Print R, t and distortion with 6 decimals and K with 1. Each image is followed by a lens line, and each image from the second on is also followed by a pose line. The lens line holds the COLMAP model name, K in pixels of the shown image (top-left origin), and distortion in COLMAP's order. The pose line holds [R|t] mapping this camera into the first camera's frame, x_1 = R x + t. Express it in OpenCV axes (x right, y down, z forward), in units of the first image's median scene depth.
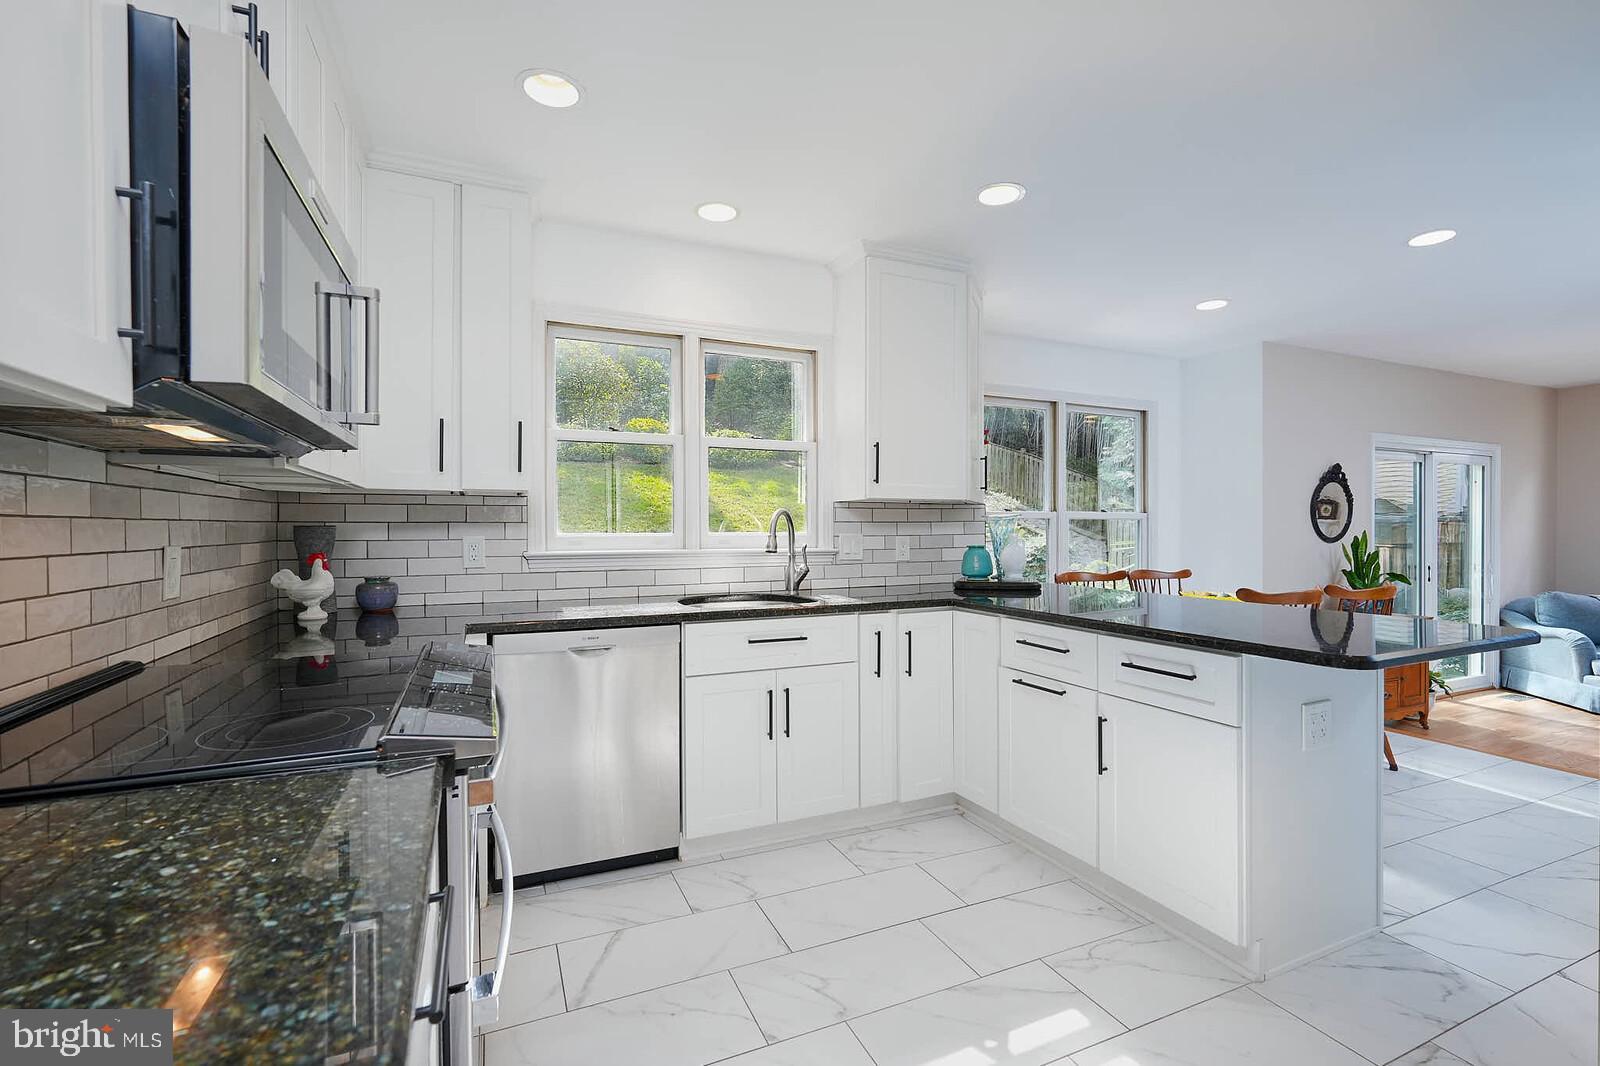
lens RADIAL K [[713.2, 0, 783.7], [0, 713.2, 530.7], [0, 0, 1]] dist [-0.010032, 0.003229]
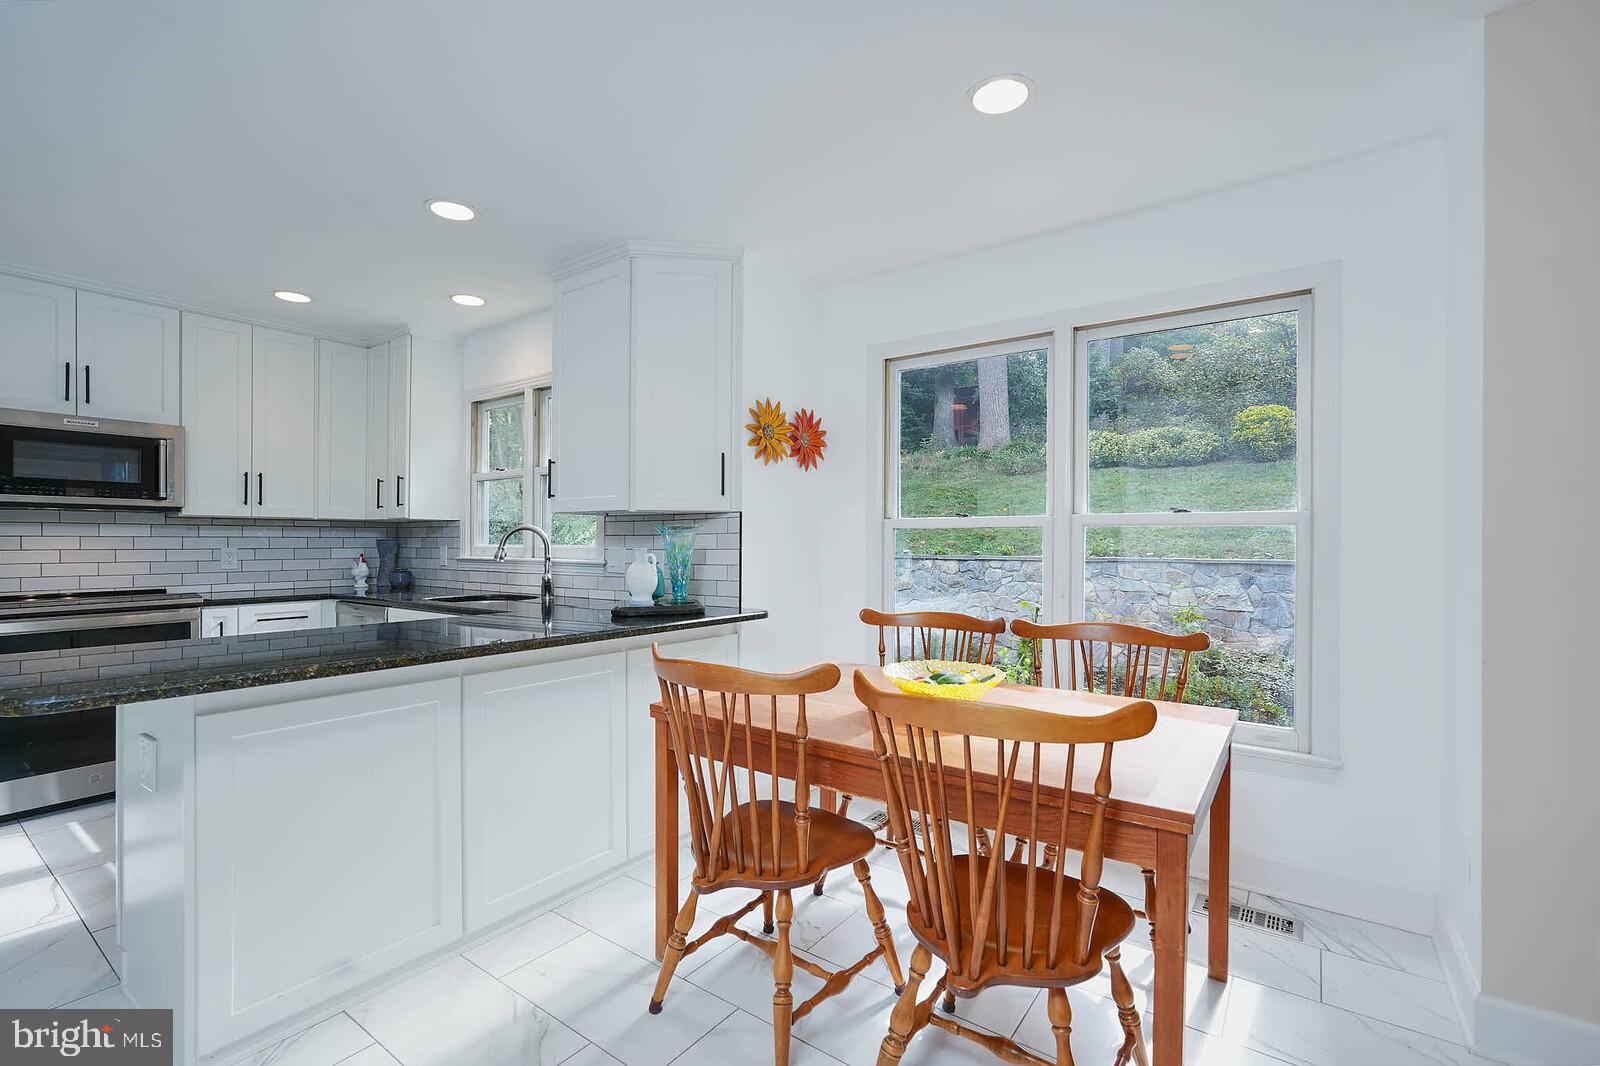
lens RADIAL K [[713.2, 0, 794.0], [0, 713.2, 541.5], [0, 0, 1]] dist [-0.010032, 0.003229]
pose [[0.514152, 0.002817, -0.857694, 1.258698], [-0.005526, 0.999985, -0.000028, -0.006076], [0.857681, 0.004755, 0.514160, 0.792574]]
